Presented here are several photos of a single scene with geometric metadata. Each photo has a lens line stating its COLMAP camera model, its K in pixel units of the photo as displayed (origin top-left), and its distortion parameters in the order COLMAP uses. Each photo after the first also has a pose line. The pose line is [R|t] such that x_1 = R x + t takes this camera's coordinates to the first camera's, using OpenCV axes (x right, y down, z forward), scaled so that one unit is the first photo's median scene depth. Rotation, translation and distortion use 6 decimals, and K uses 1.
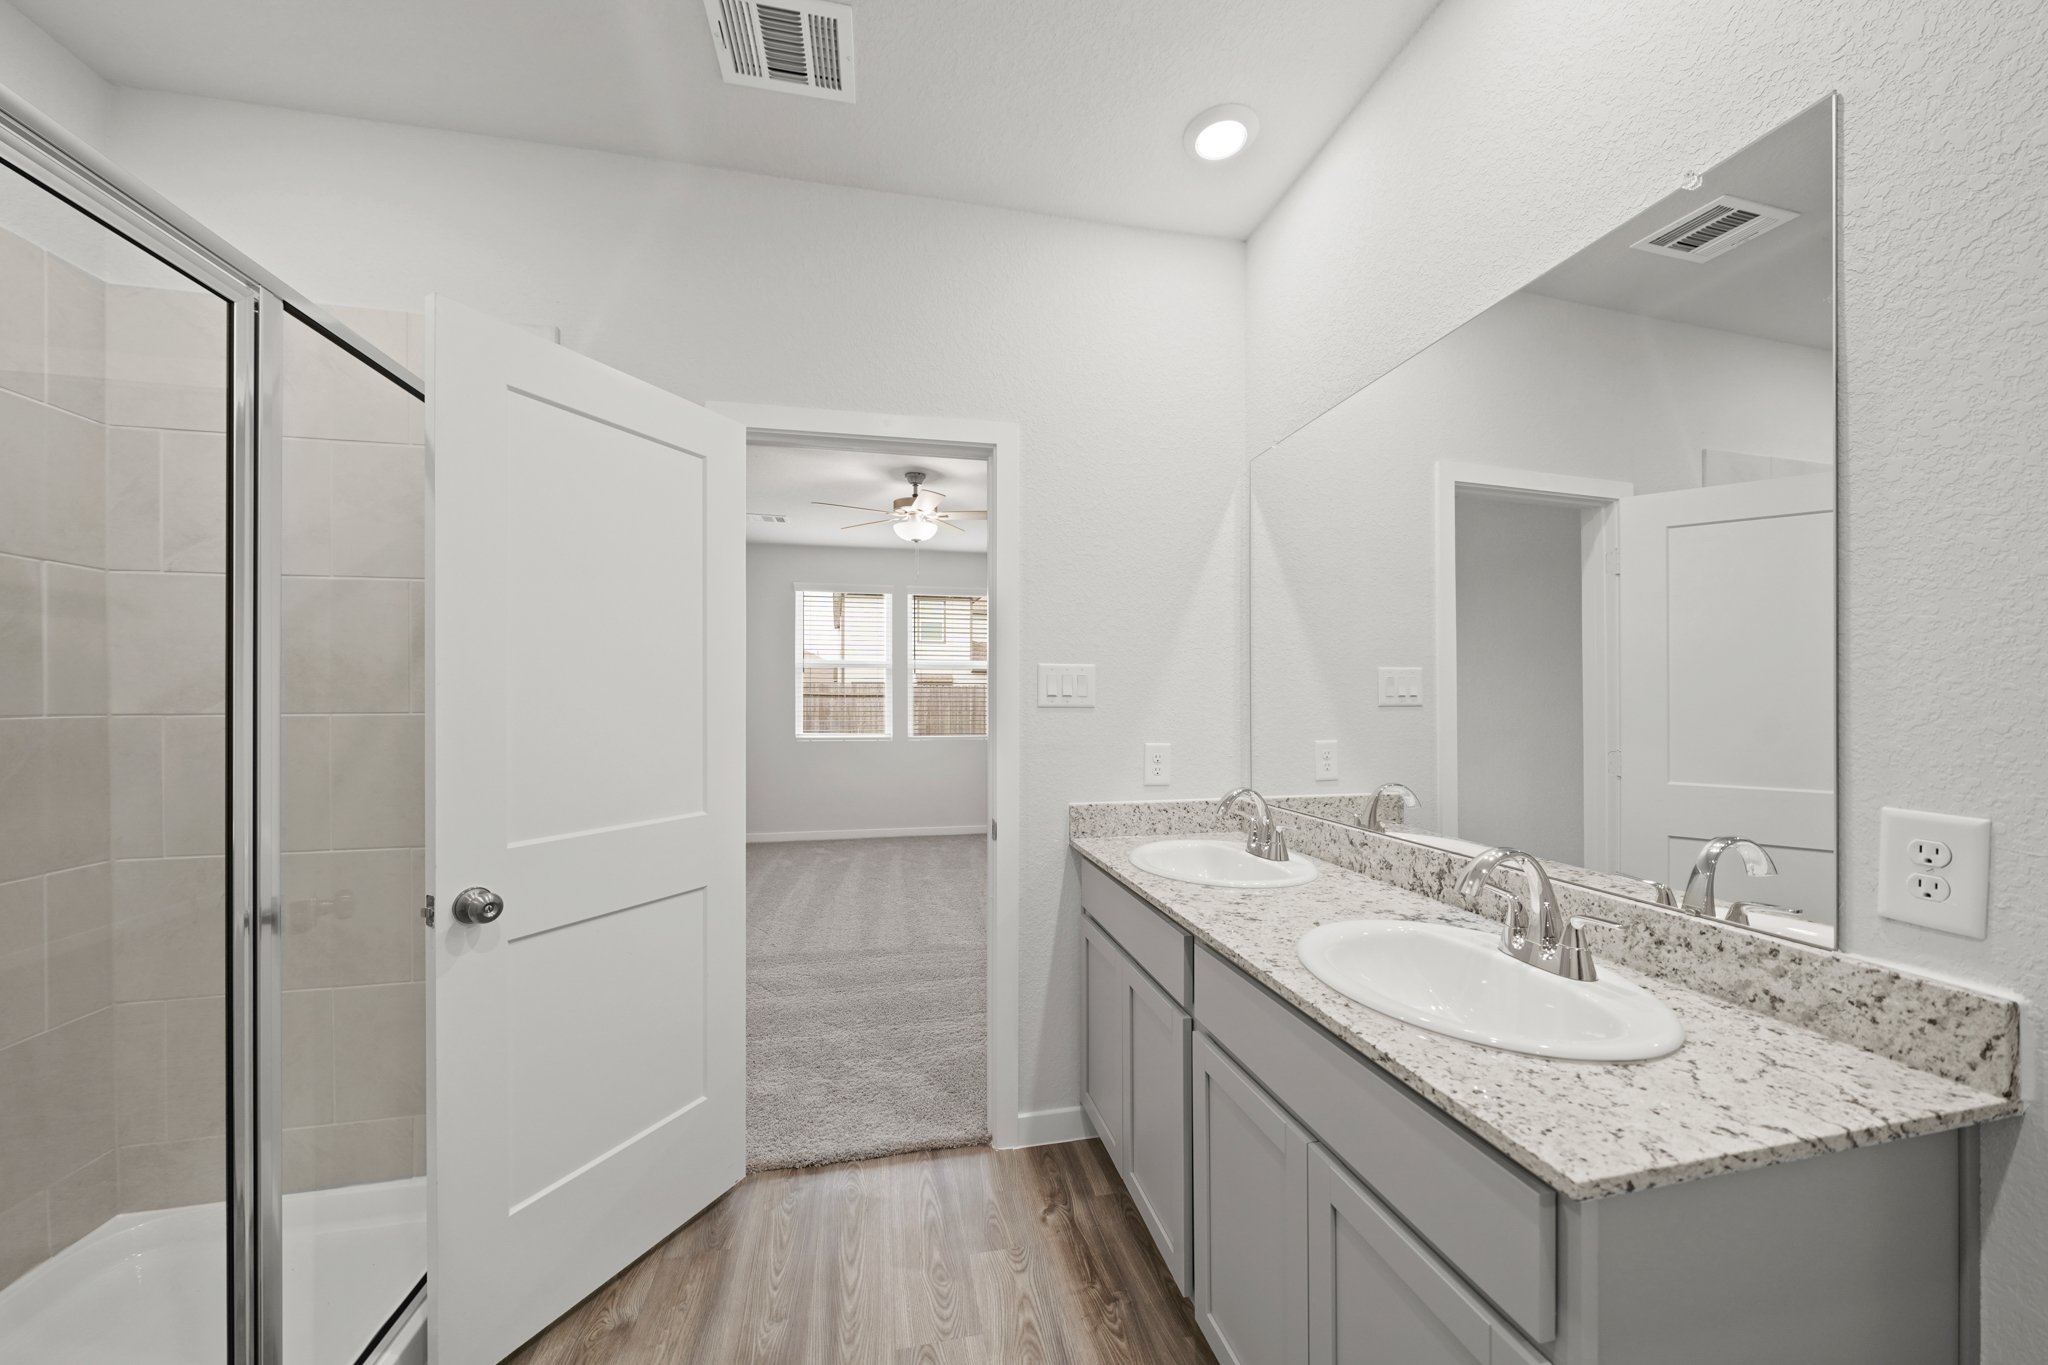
lens RADIAL K [[716.6, 0, 1041.8], [0, 716.6, 701.7], [0, 0, 1]] dist [-0.001376, -0.000082]
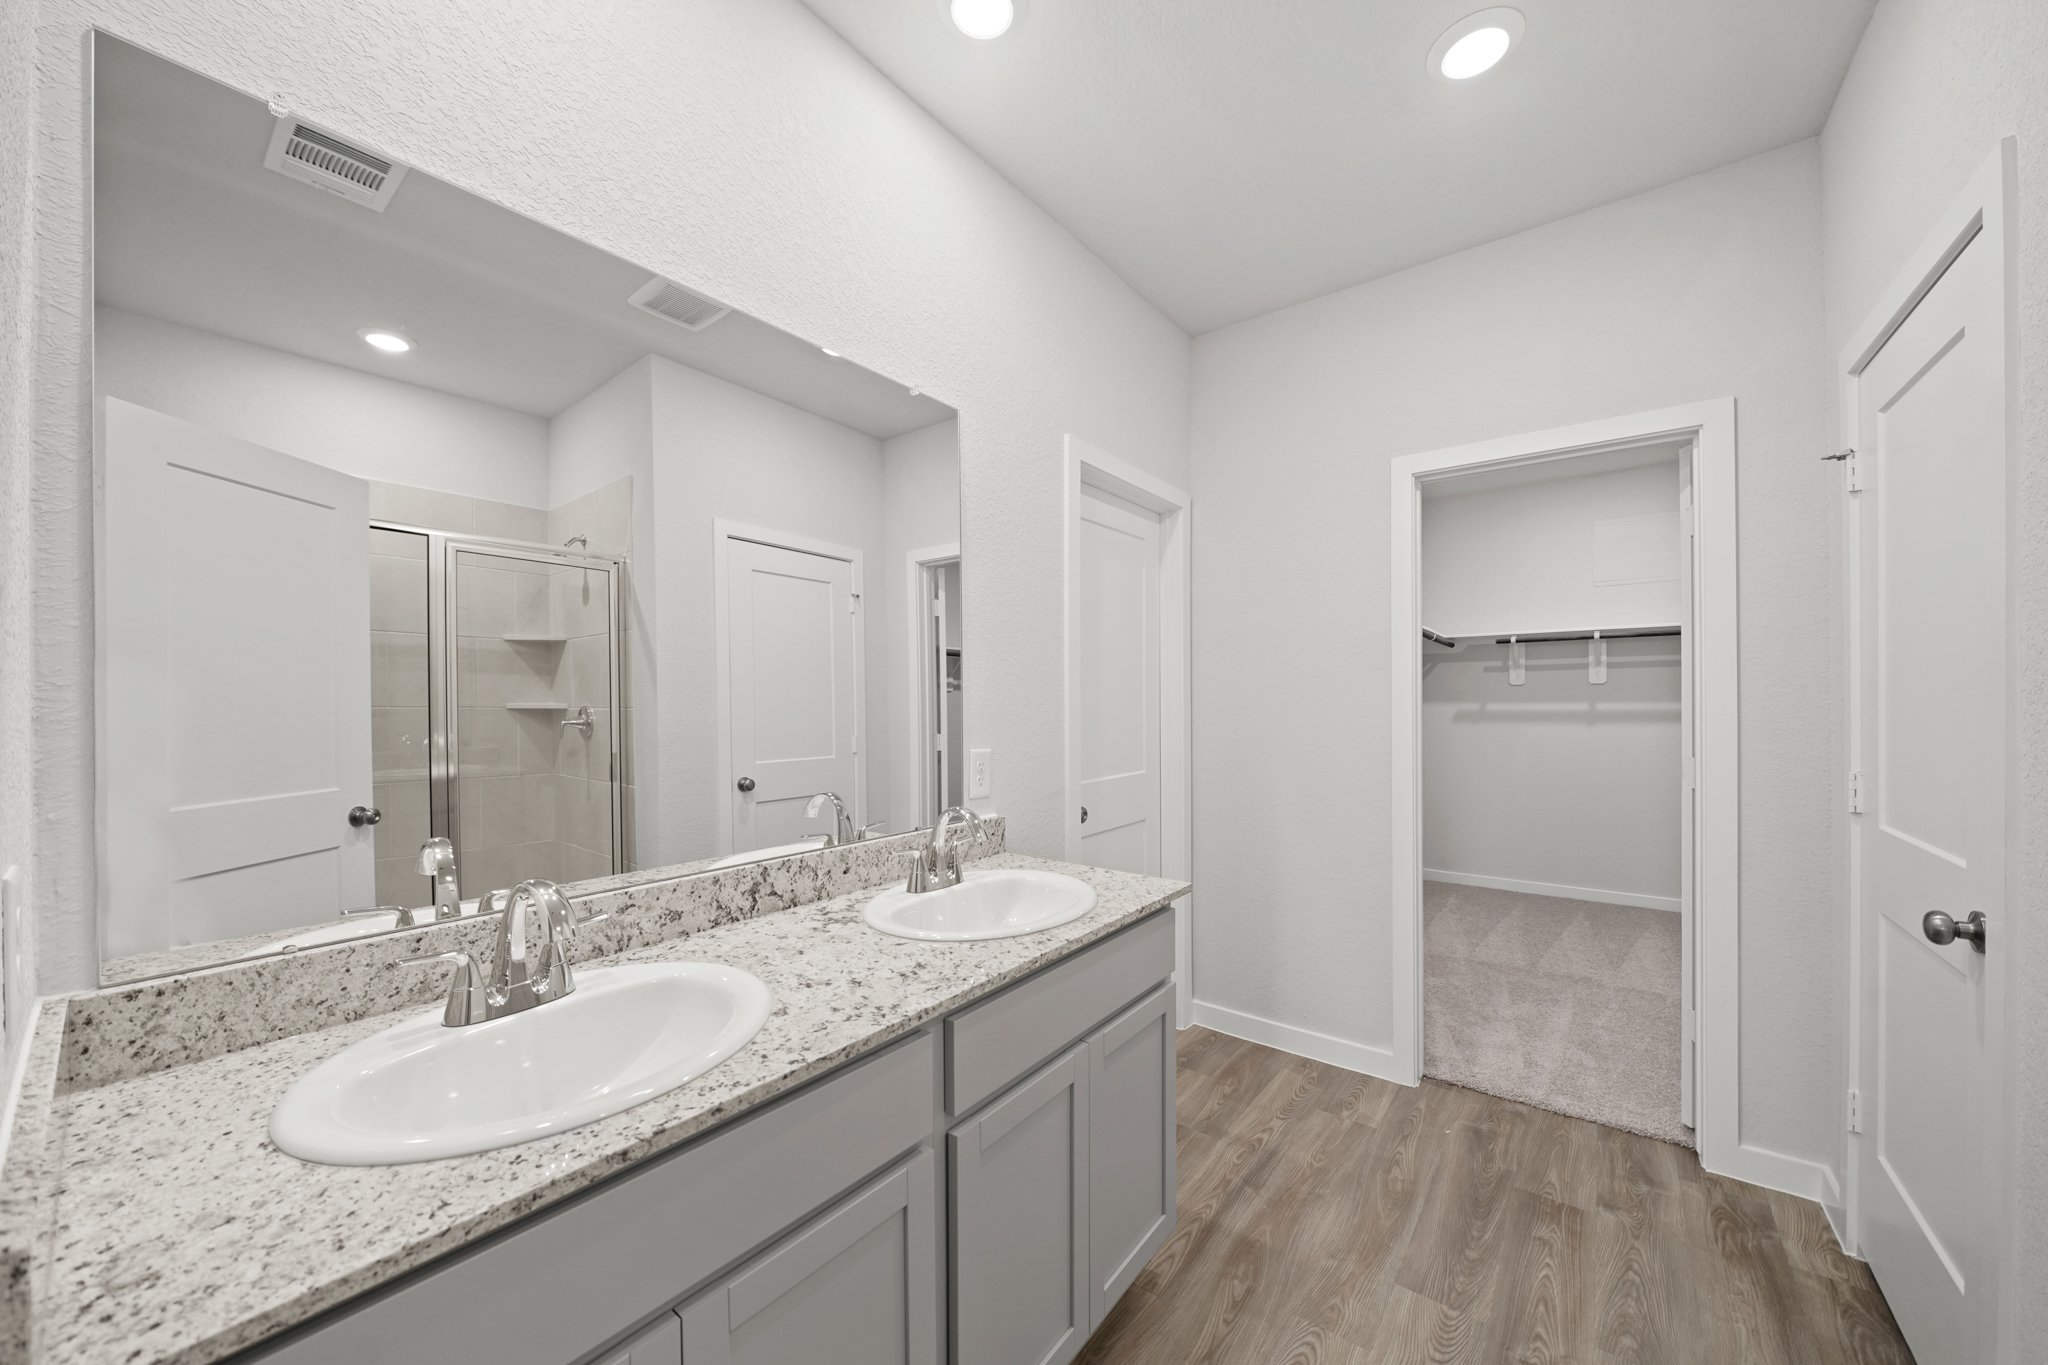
lens RADIAL K [[716.6, 0, 1038.2], [0, 716.6, 693.2], [0, 0, 1]] dist [-0.001376, -0.000082]
pose [[-0.621111, 0.004500, 0.783710, -0.401821], [0.001007, 0.999987, -0.004944, -0.009571], [-0.783722, -0.002282, -0.621107, 1.265023]]
